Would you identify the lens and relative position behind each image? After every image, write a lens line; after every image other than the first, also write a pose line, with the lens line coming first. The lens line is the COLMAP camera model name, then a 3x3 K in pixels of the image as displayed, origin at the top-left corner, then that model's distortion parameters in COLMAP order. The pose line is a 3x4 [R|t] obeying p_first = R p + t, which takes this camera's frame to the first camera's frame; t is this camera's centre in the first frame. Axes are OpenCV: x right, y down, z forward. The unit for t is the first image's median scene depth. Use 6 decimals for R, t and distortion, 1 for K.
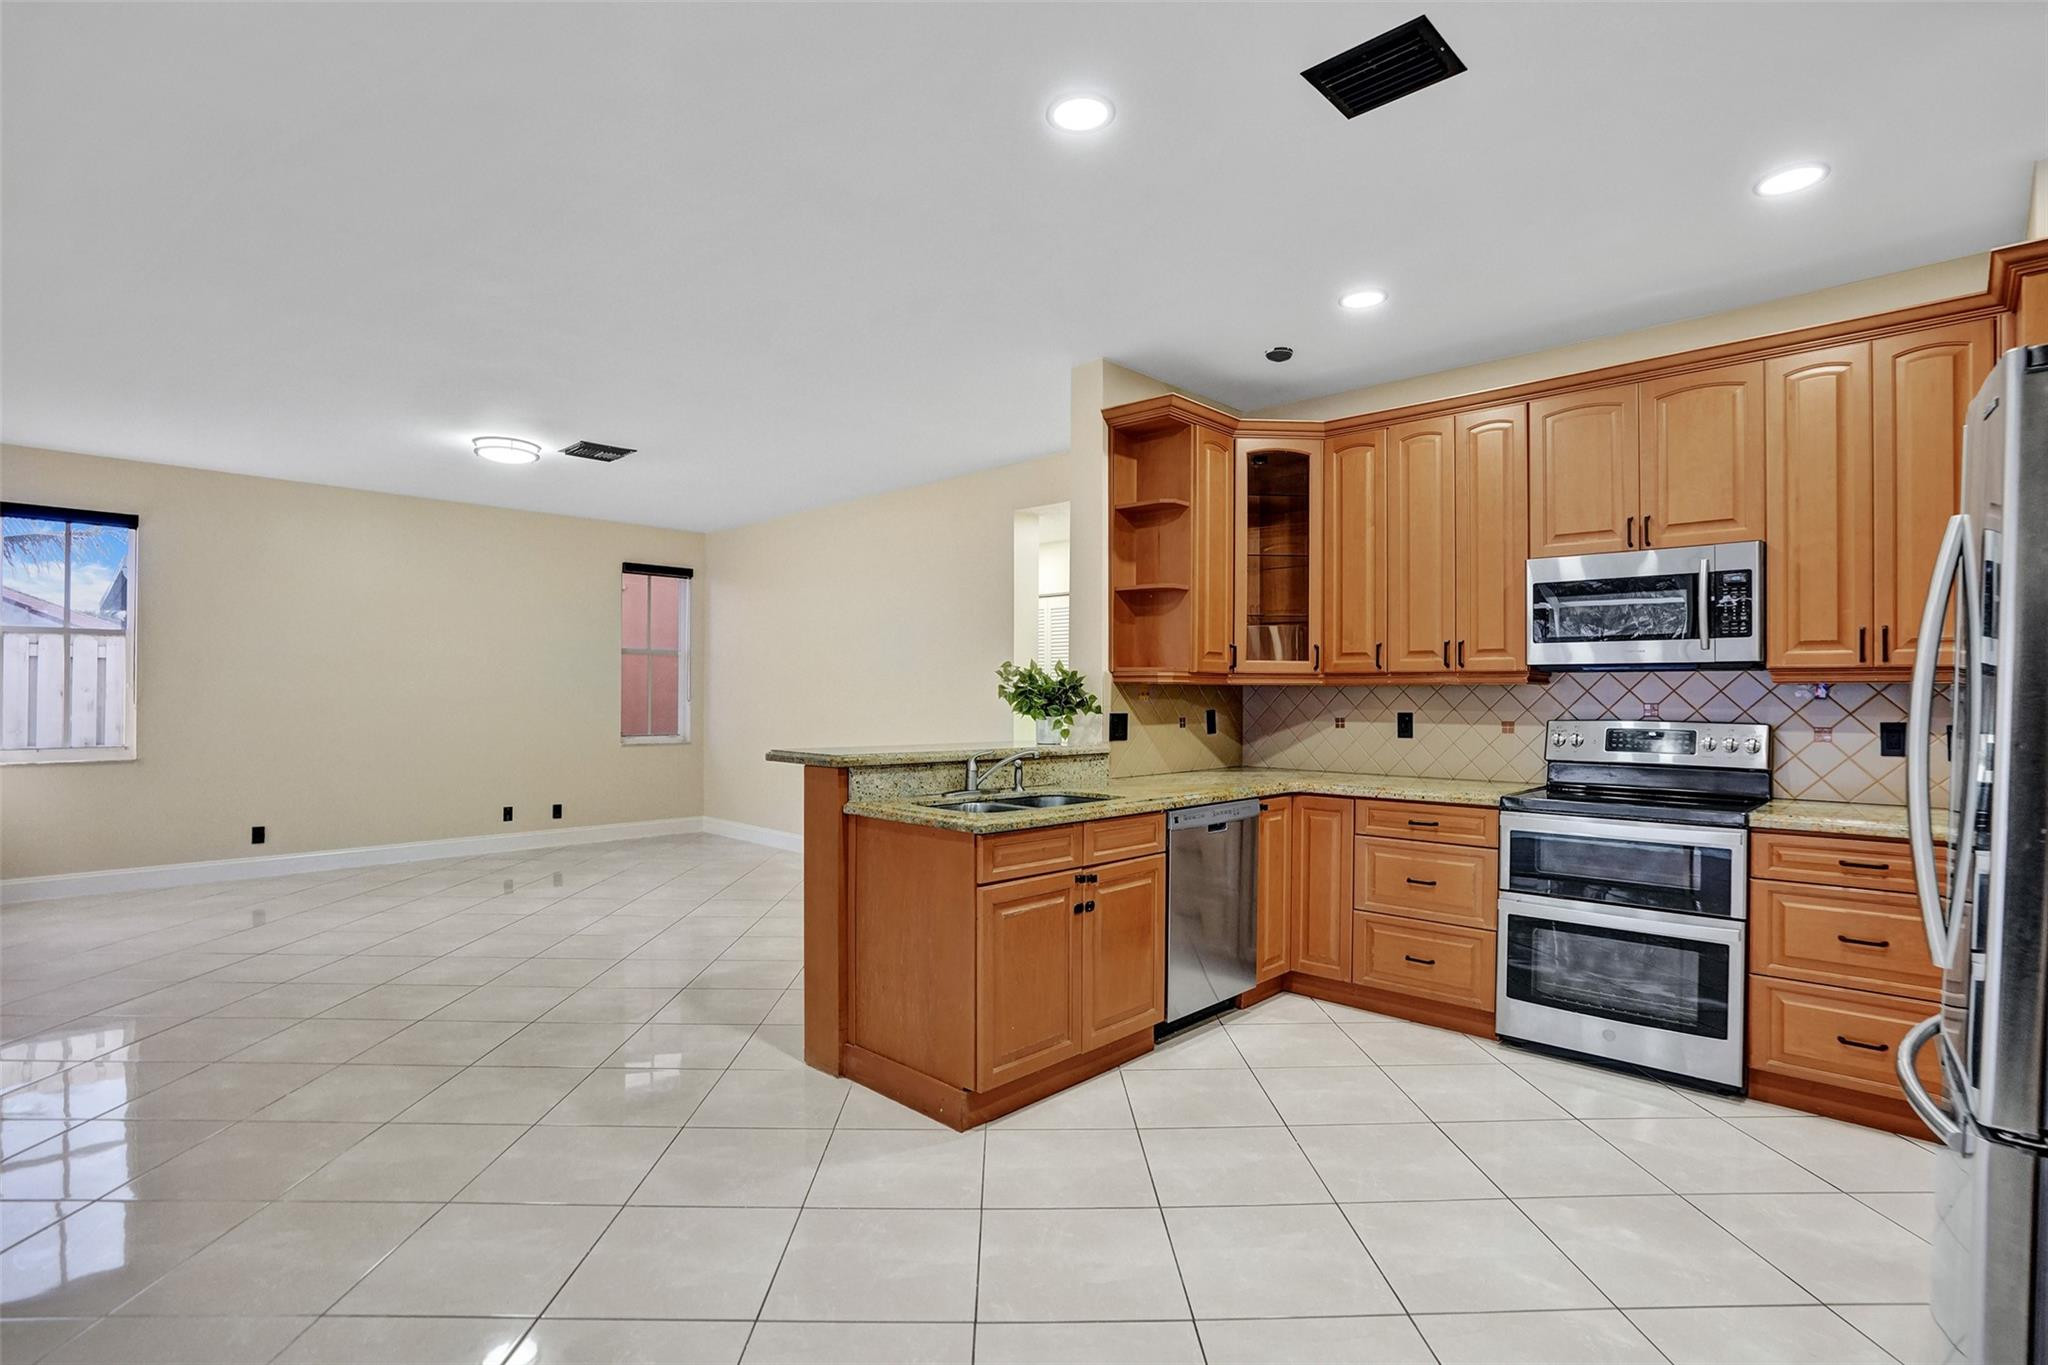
lens RADIAL K [[961.7, 0, 1027.7], [0, 961.7, 687.7], [0, 0, 1]] dist [-0.058081, 0.021553]
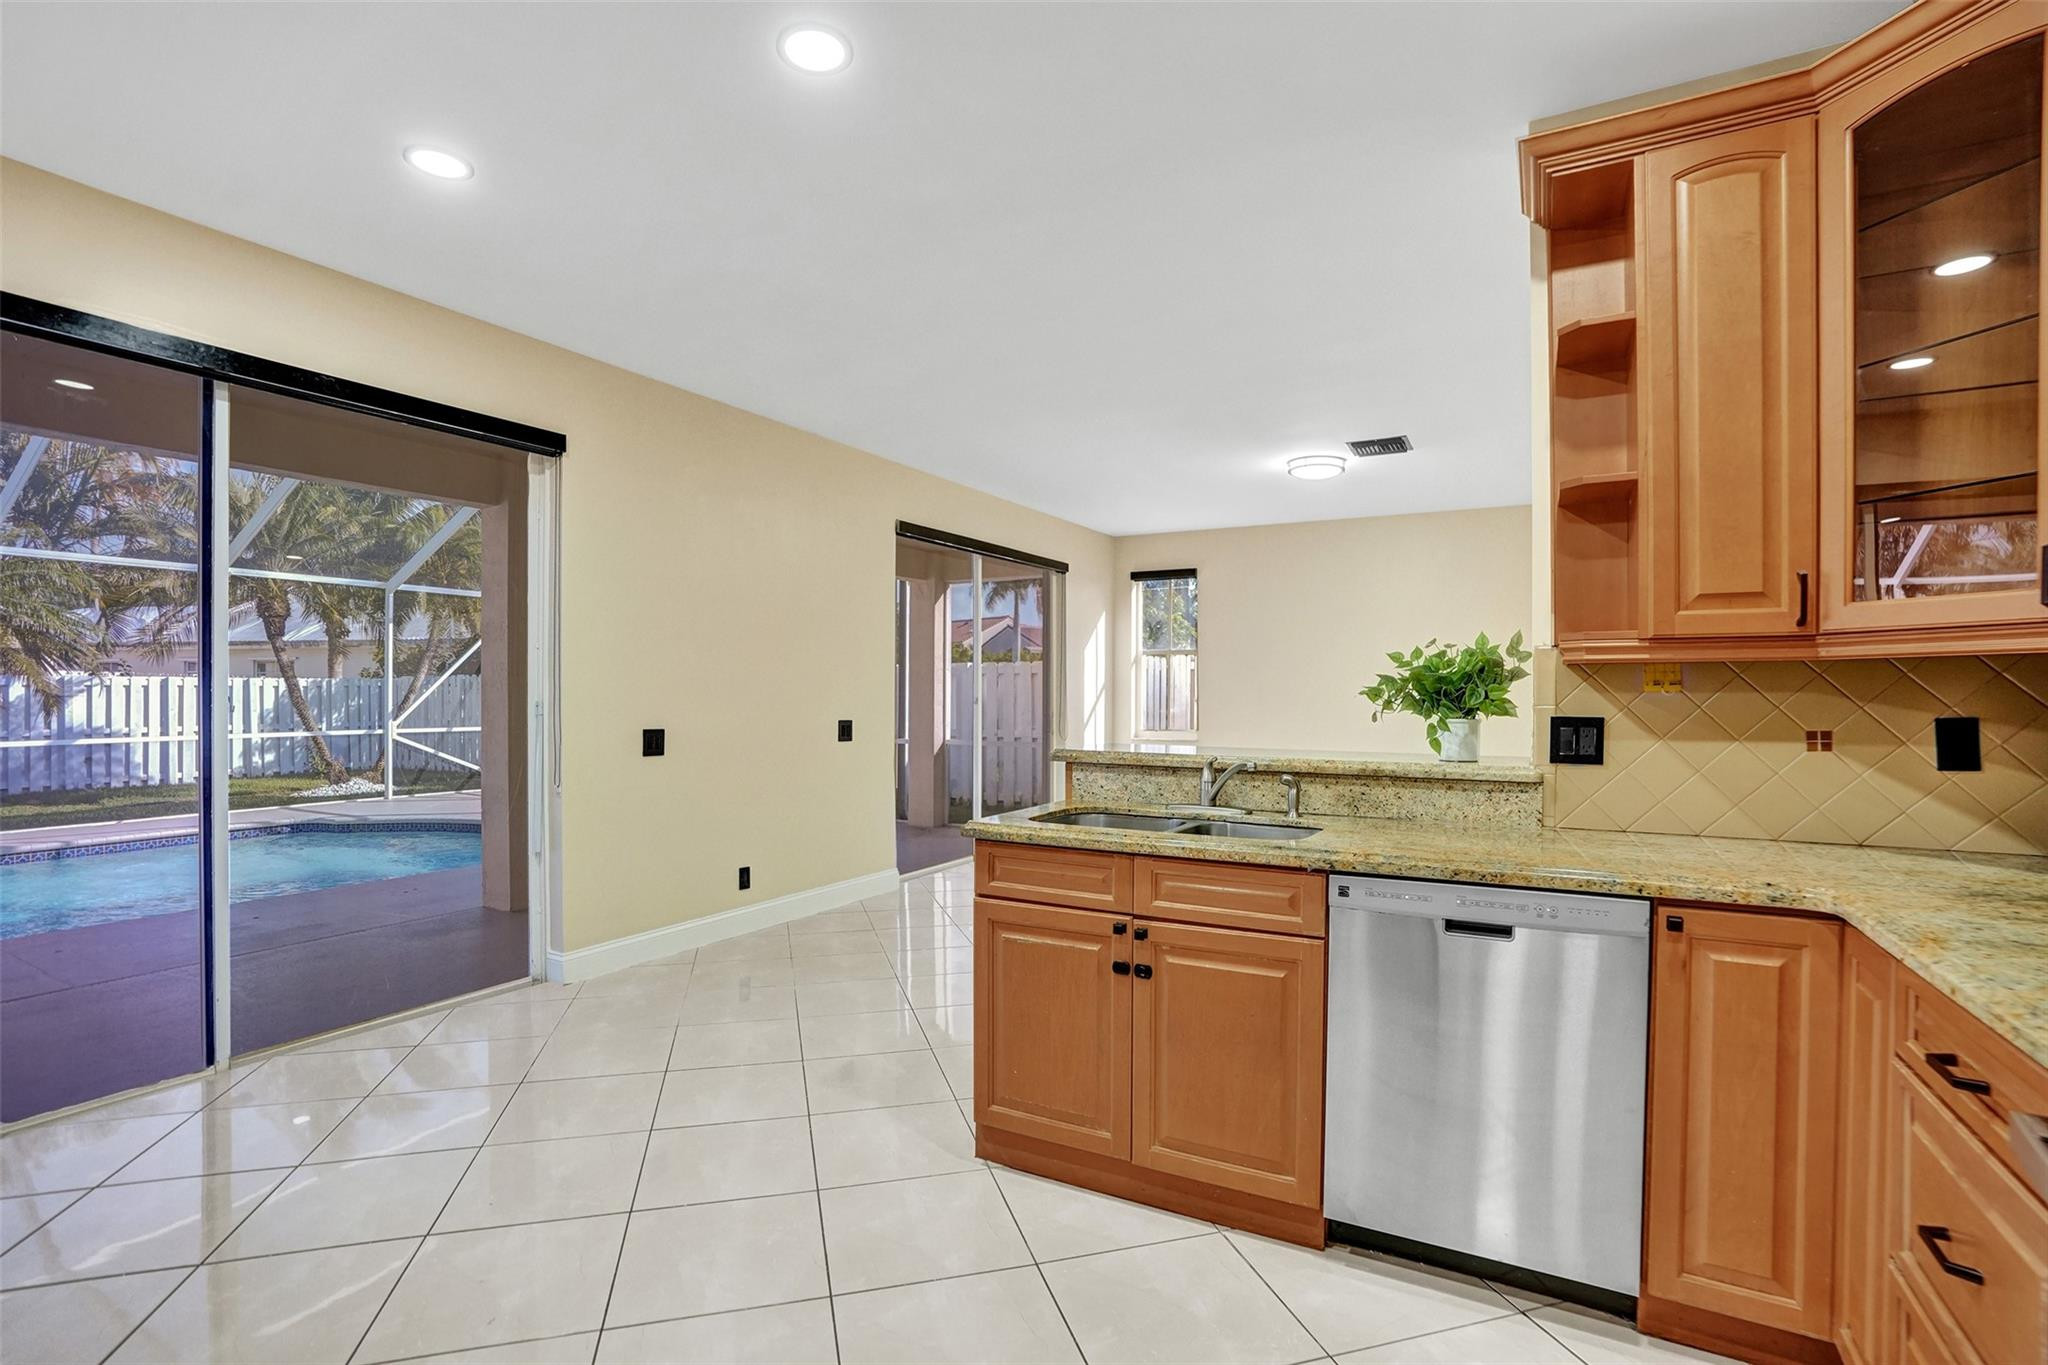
lens RADIAL K [[961.7, 0, 1025.8], [0, 961.7, 704.9], [0, 0, 1]] dist [-0.058081, 0.021553]
pose [[0.252294, 0.006683, -0.967628, 0.664007], [0.006620, 0.999941, 0.008632, 0.015238], [0.967628, -0.008583, 0.252235, 0.647284]]
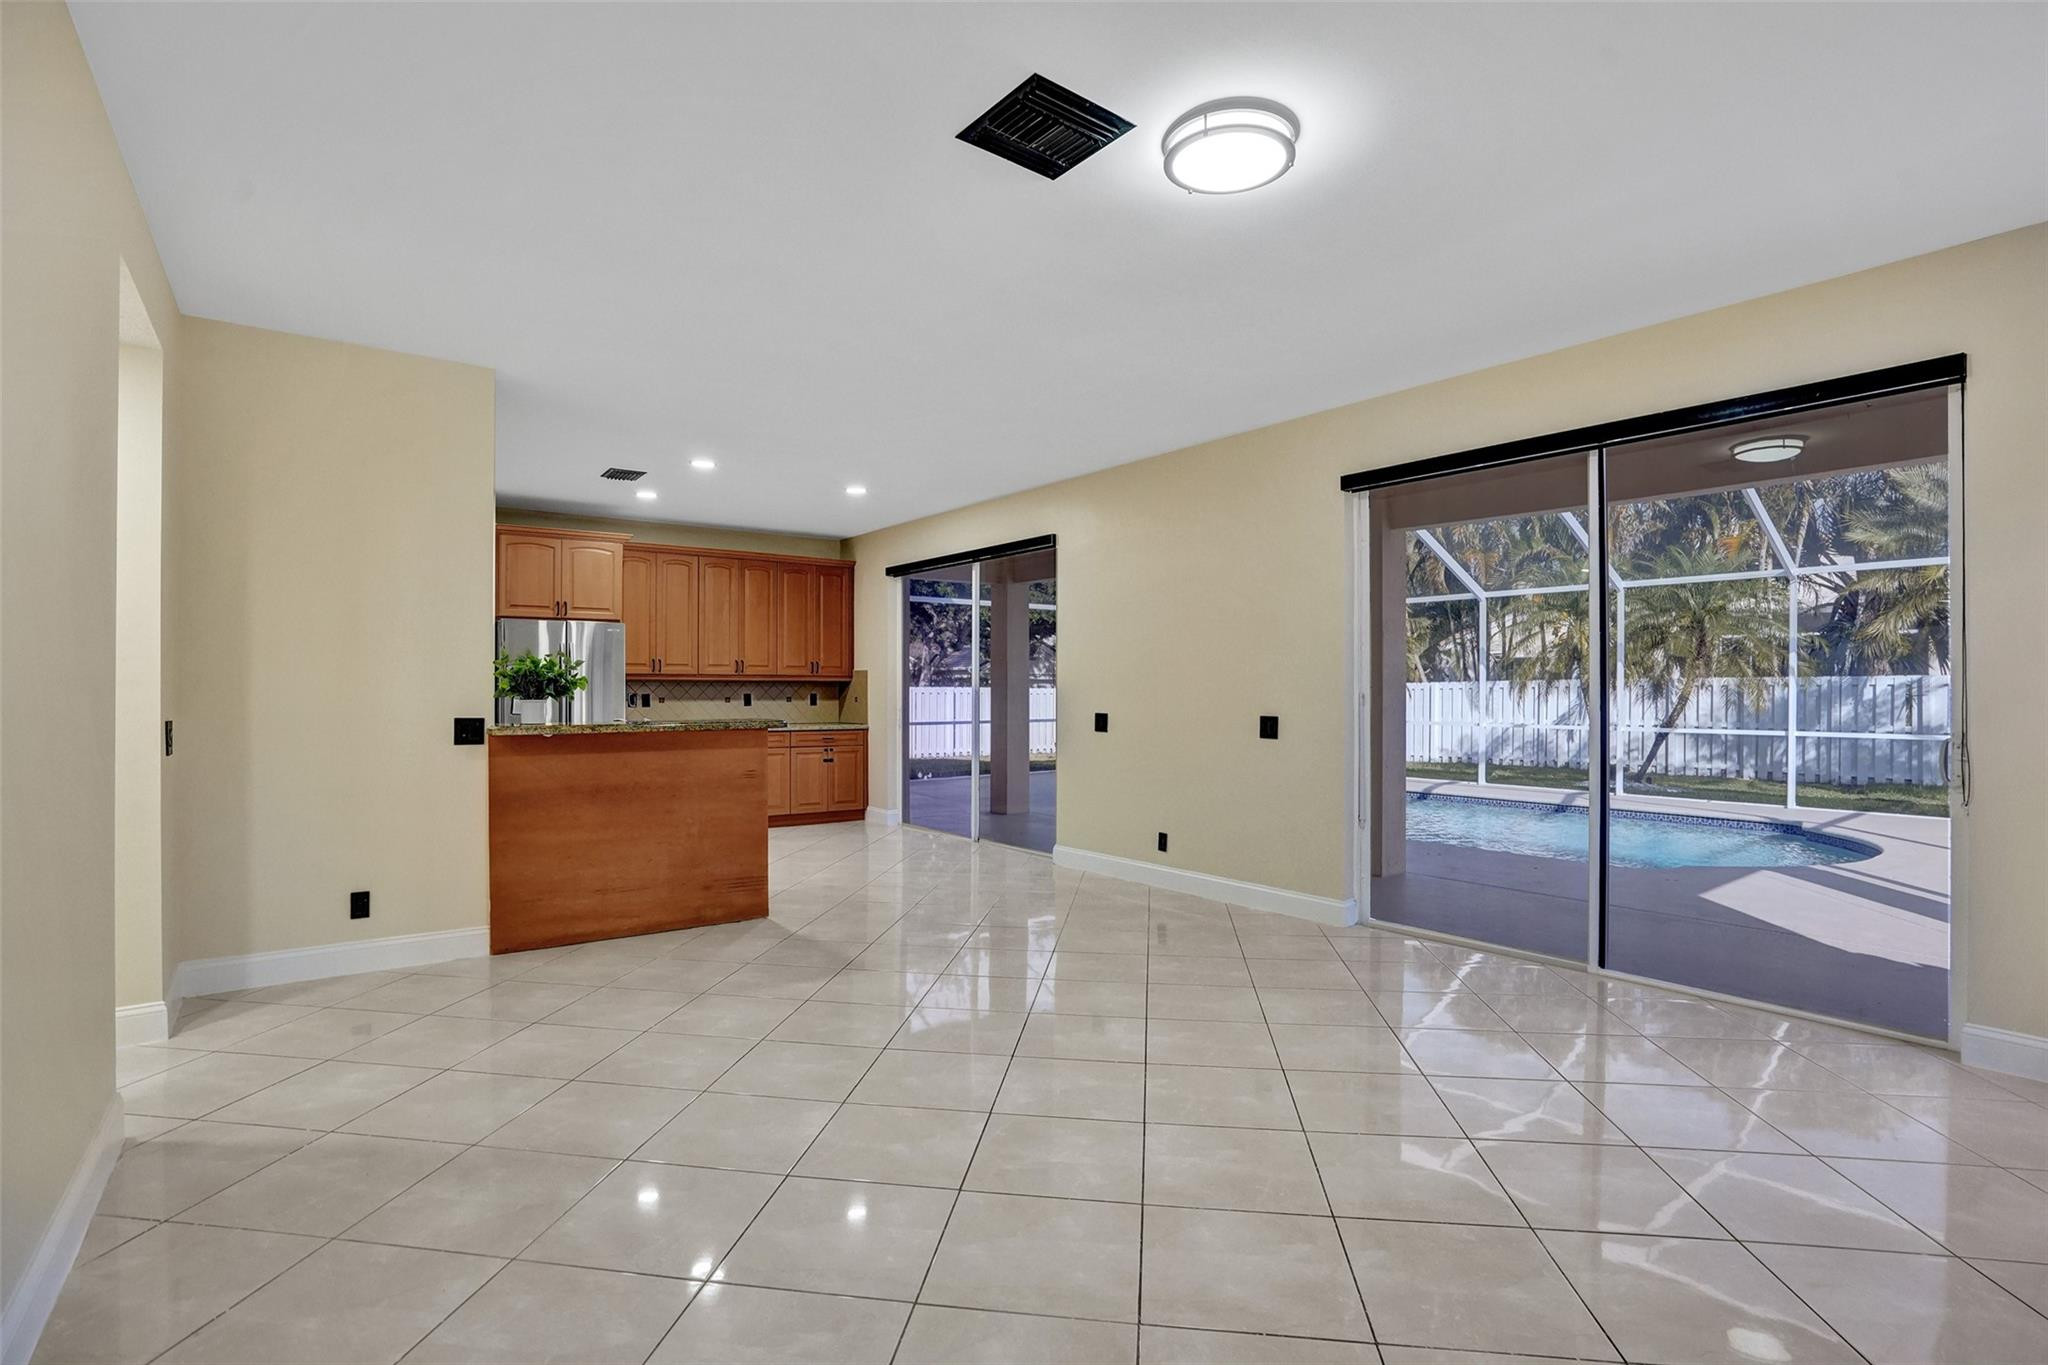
lens RADIAL K [[961.7, 0, 1011.7], [0, 961.7, 689.9], [0, 0, 1]] dist [-0.058081, 0.021553]
pose [[-0.985727, -0.009038, 0.168107, -0.843153], [-0.009433, 0.999954, -0.001552, 0.013309], [-0.168085, -0.003116, -0.985768, 2.332113]]
